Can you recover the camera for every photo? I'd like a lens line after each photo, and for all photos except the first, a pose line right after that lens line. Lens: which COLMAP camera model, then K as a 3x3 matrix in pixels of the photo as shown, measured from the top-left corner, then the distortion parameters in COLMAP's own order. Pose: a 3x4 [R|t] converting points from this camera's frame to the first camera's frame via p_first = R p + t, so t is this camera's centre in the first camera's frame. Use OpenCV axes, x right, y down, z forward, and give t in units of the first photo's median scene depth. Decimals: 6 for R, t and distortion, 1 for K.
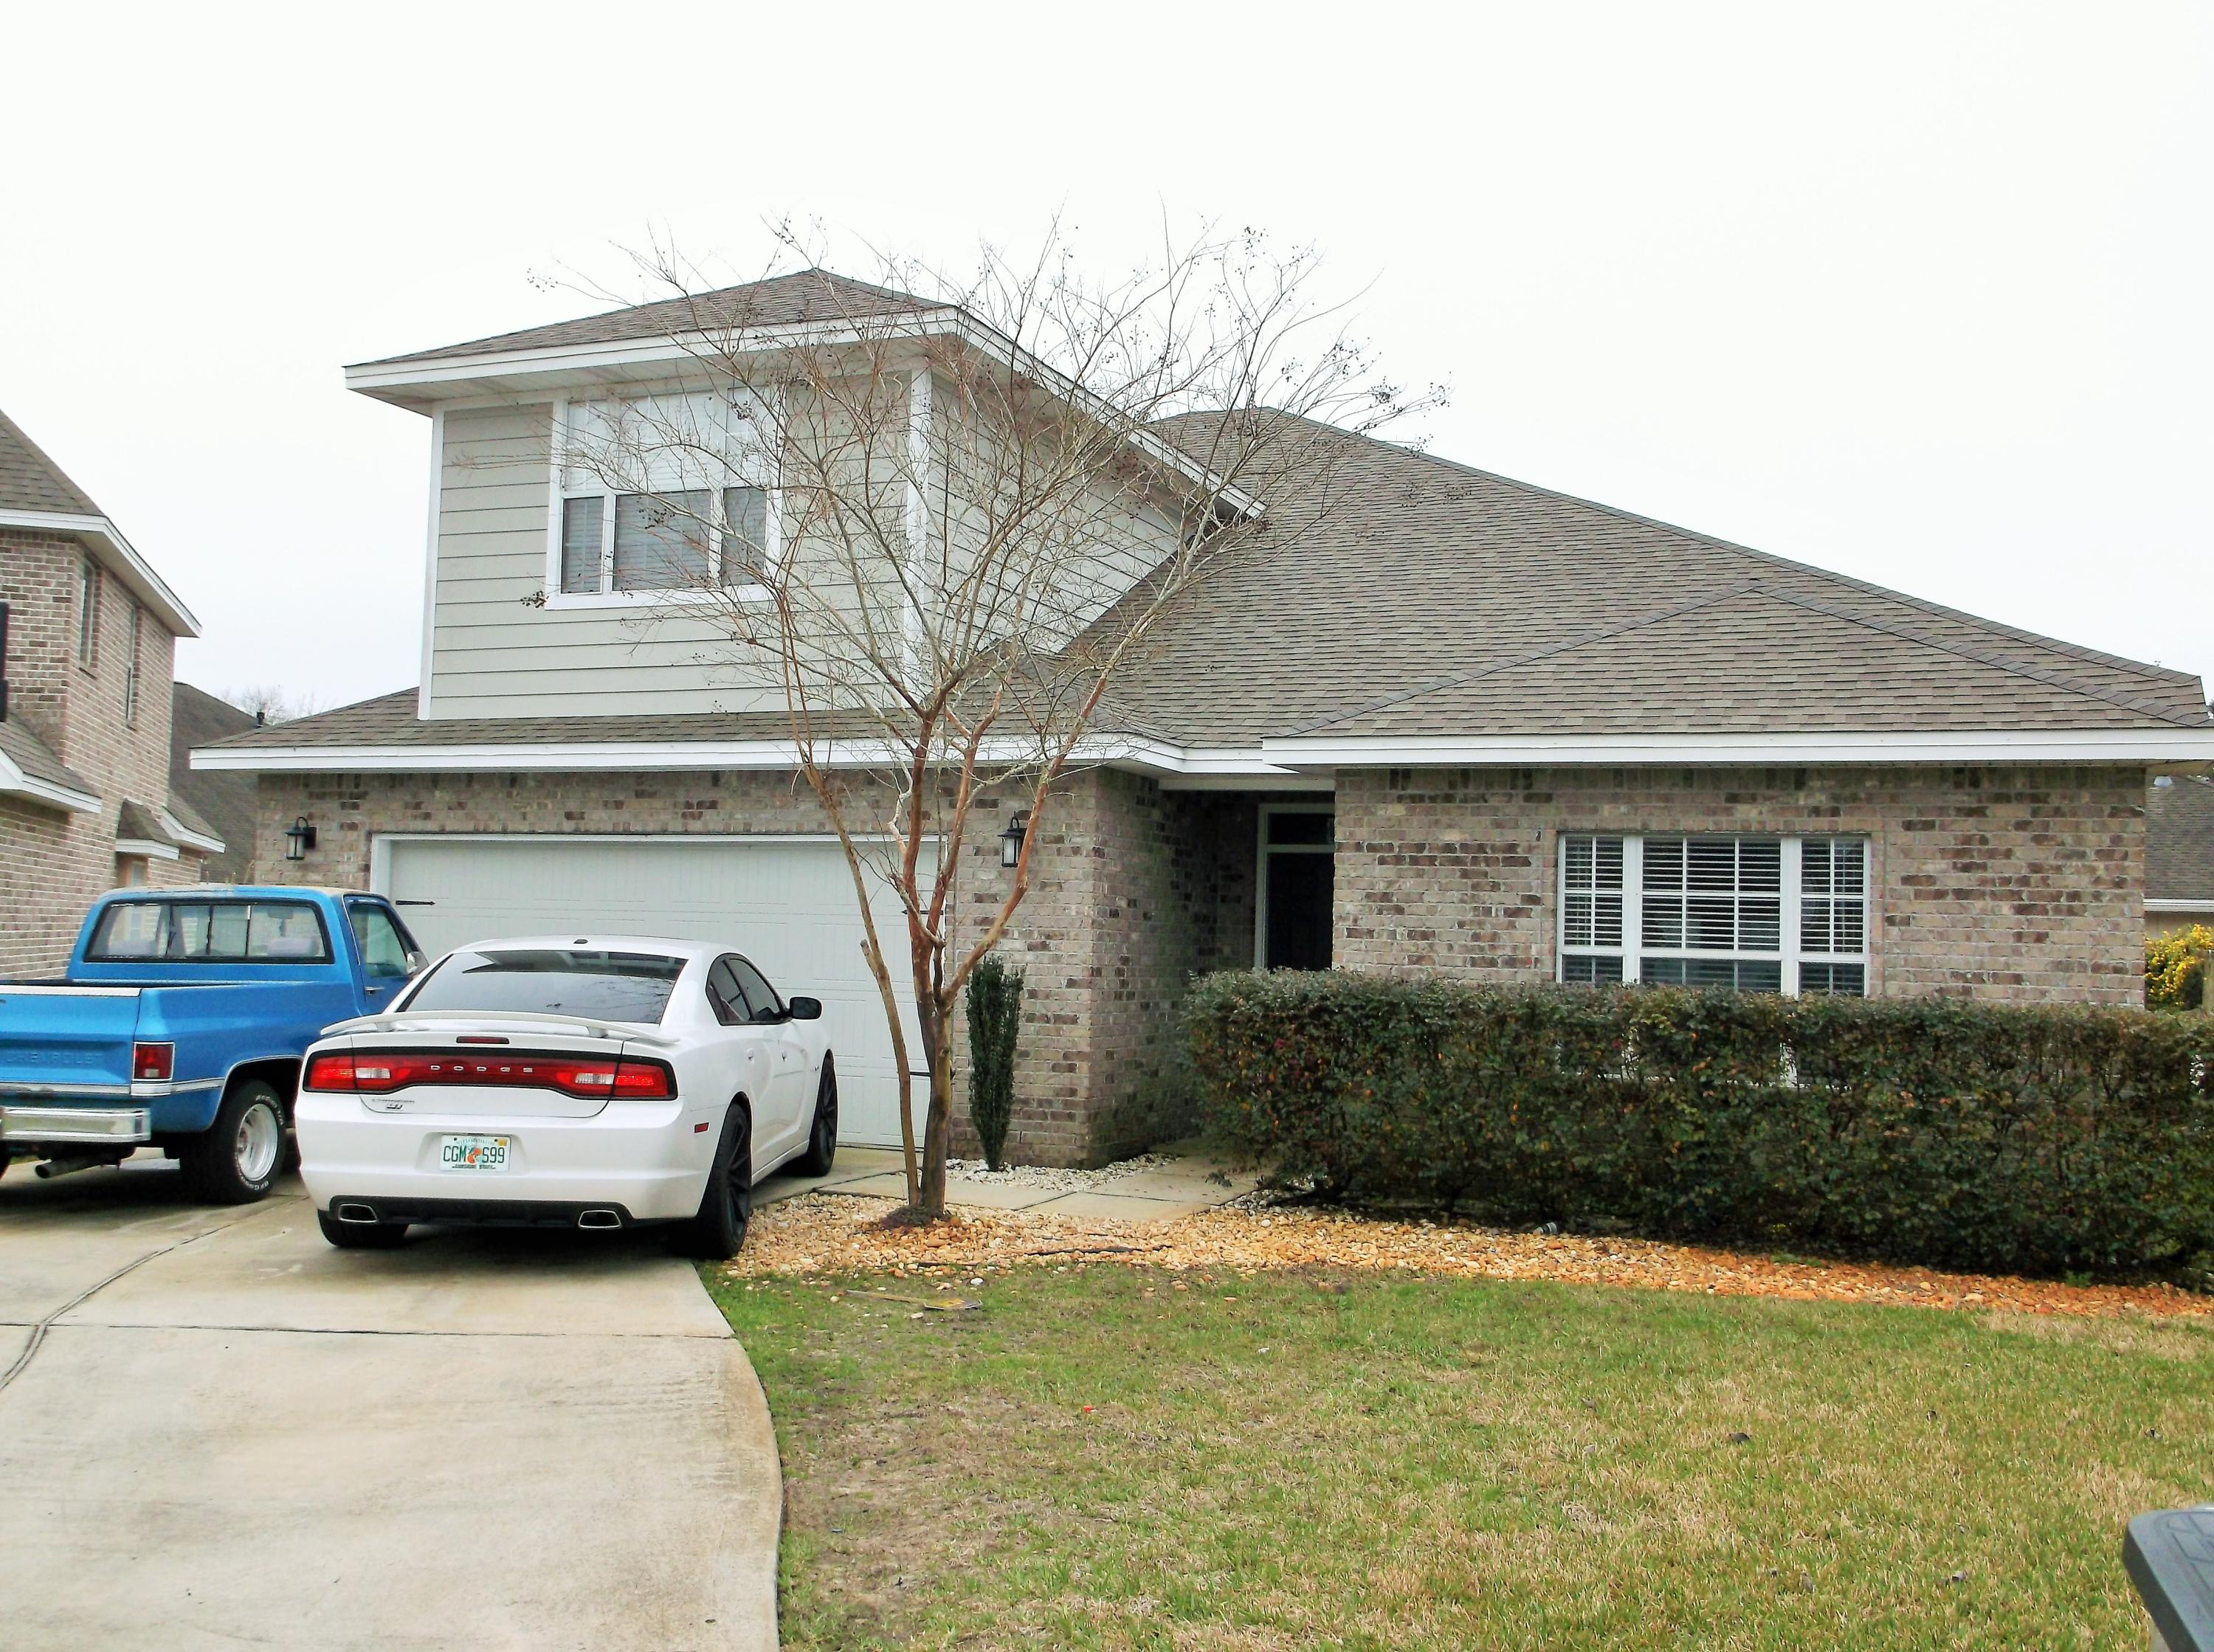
lens RADIAL K [[2192.4, 0, 1105.4], [0, 2192.4, 826.4], [0, 0, 1]] dist [0.006767, 0.000000]
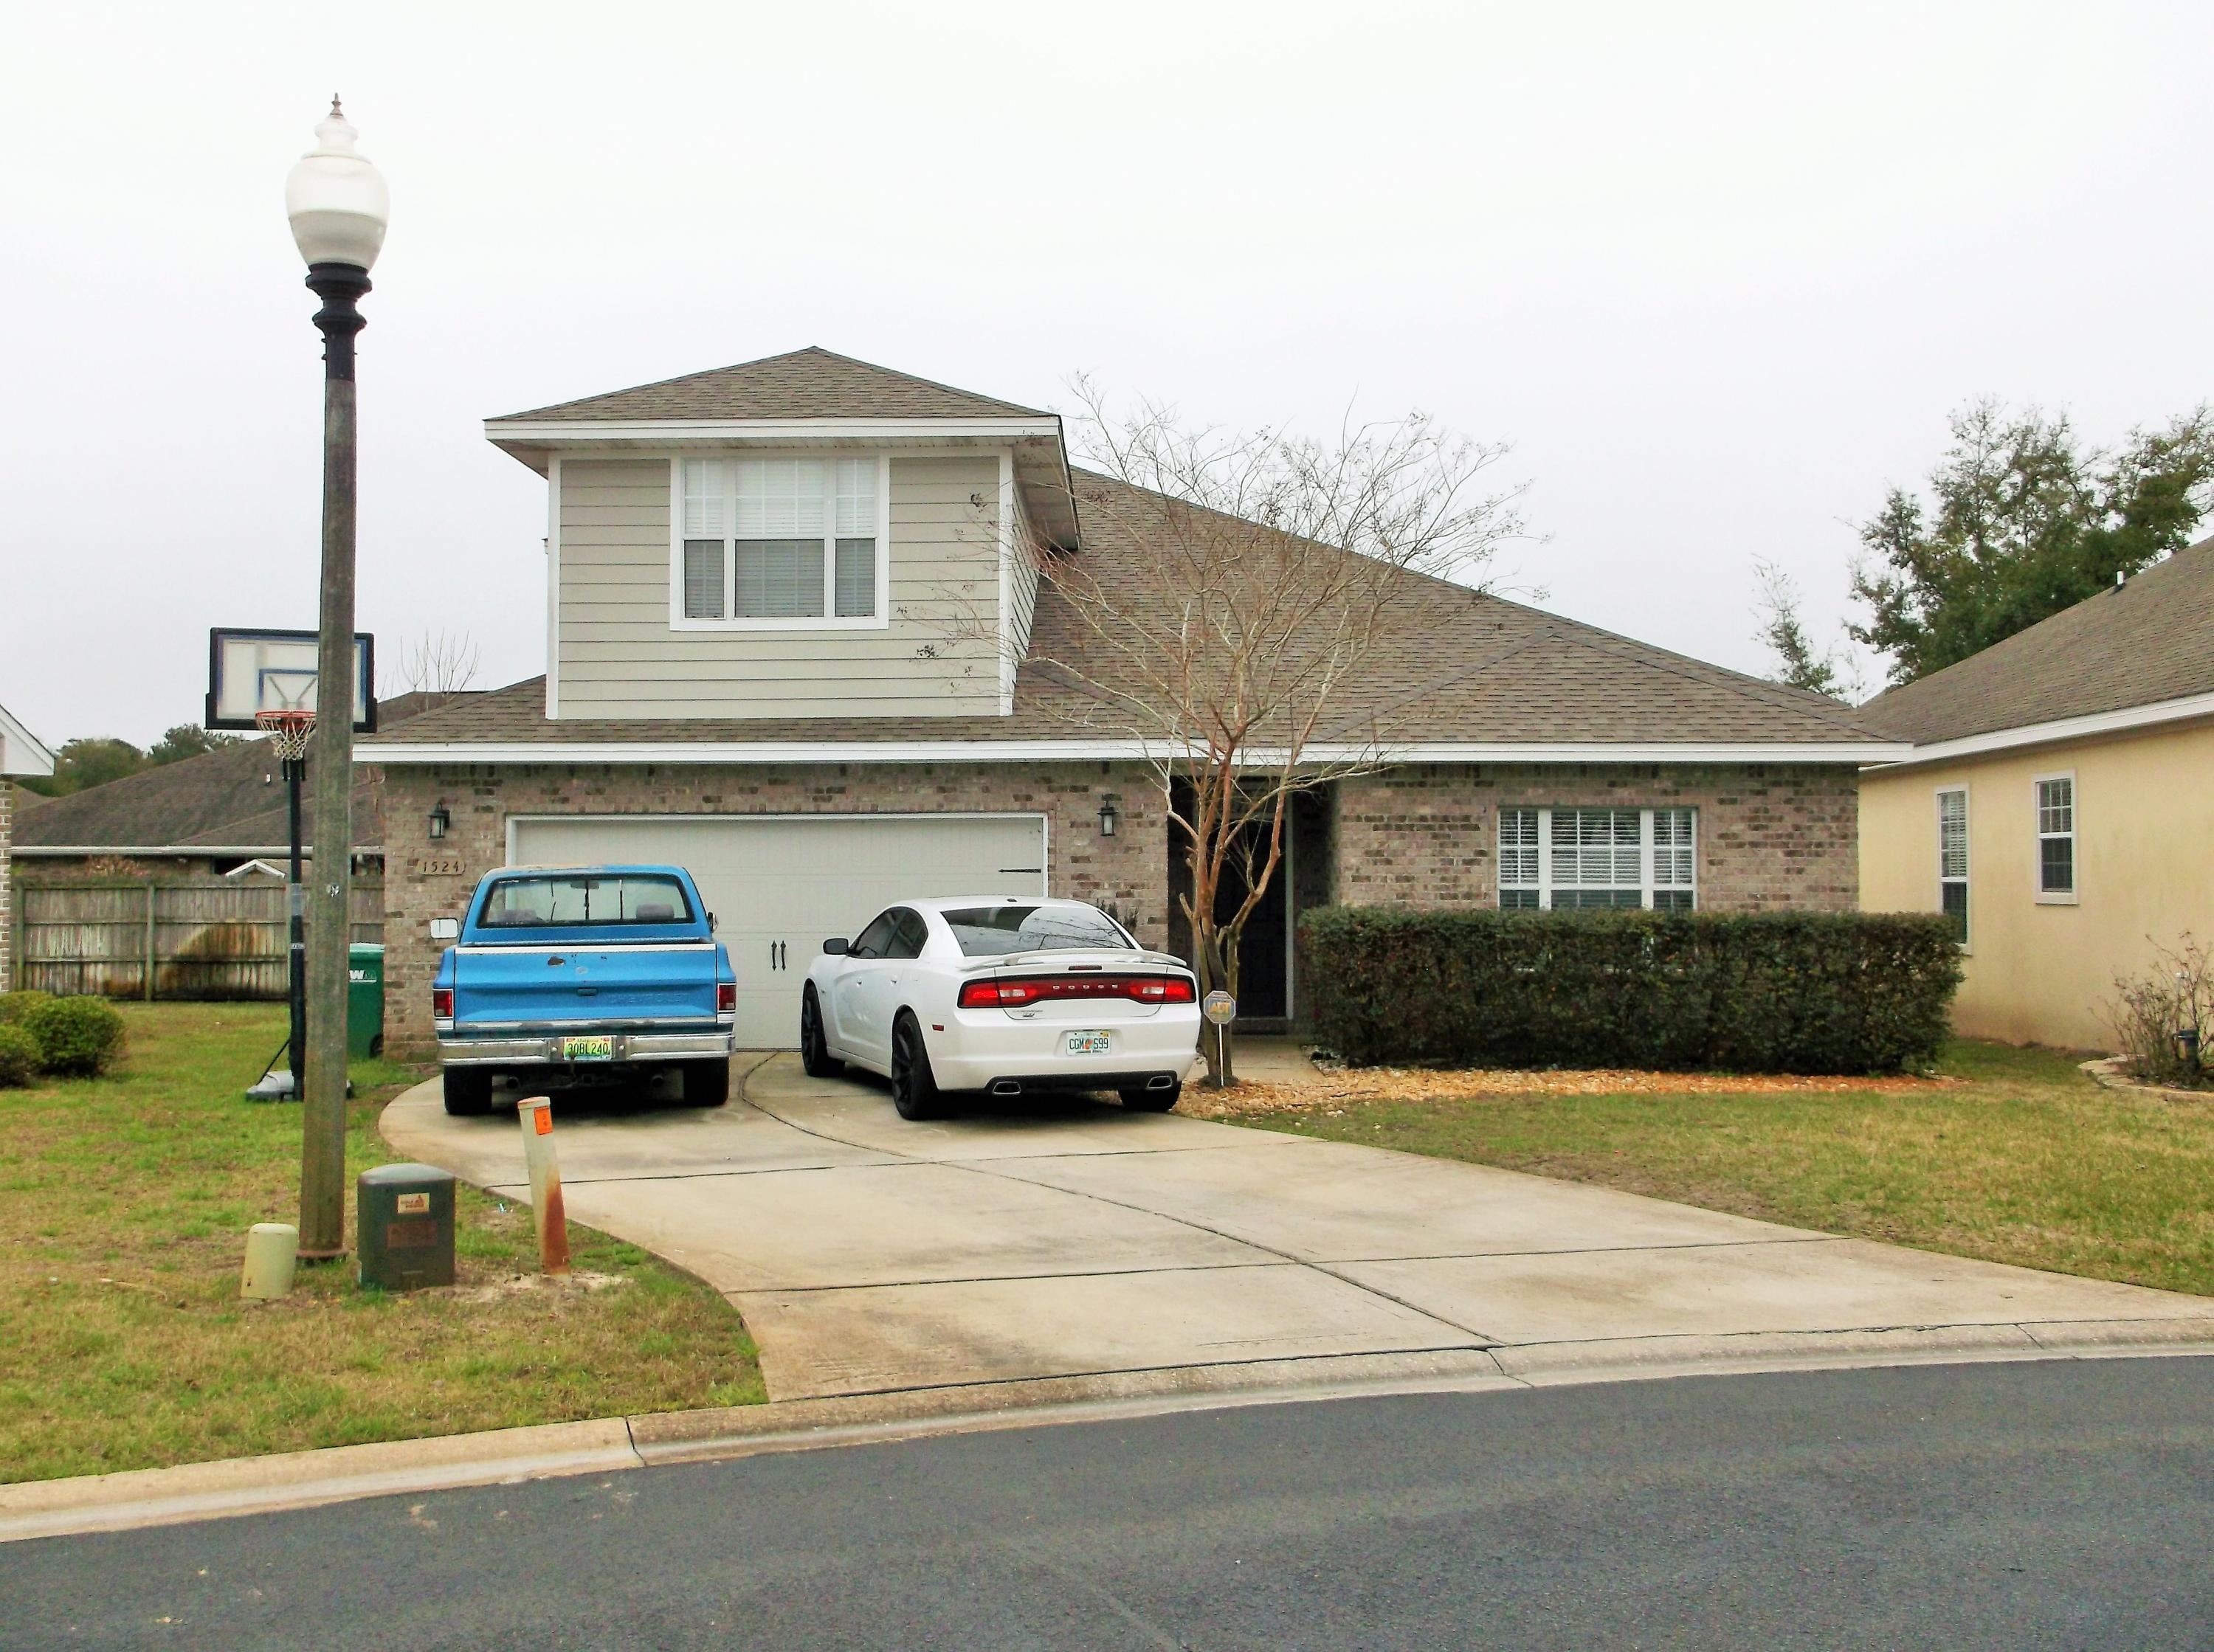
lens RADIAL K [[2192.4, 0, 1109.2], [0, 2192.4, 826.4], [0, 0, 1]] dist [0.006767, 0.000000]
pose [[0.930604, -0.016989, 0.365633, -0.574724], [0.005735, 0.999476, 0.031843, -0.032755], [-0.365982, -0.027537, 0.930214, -0.277521]]
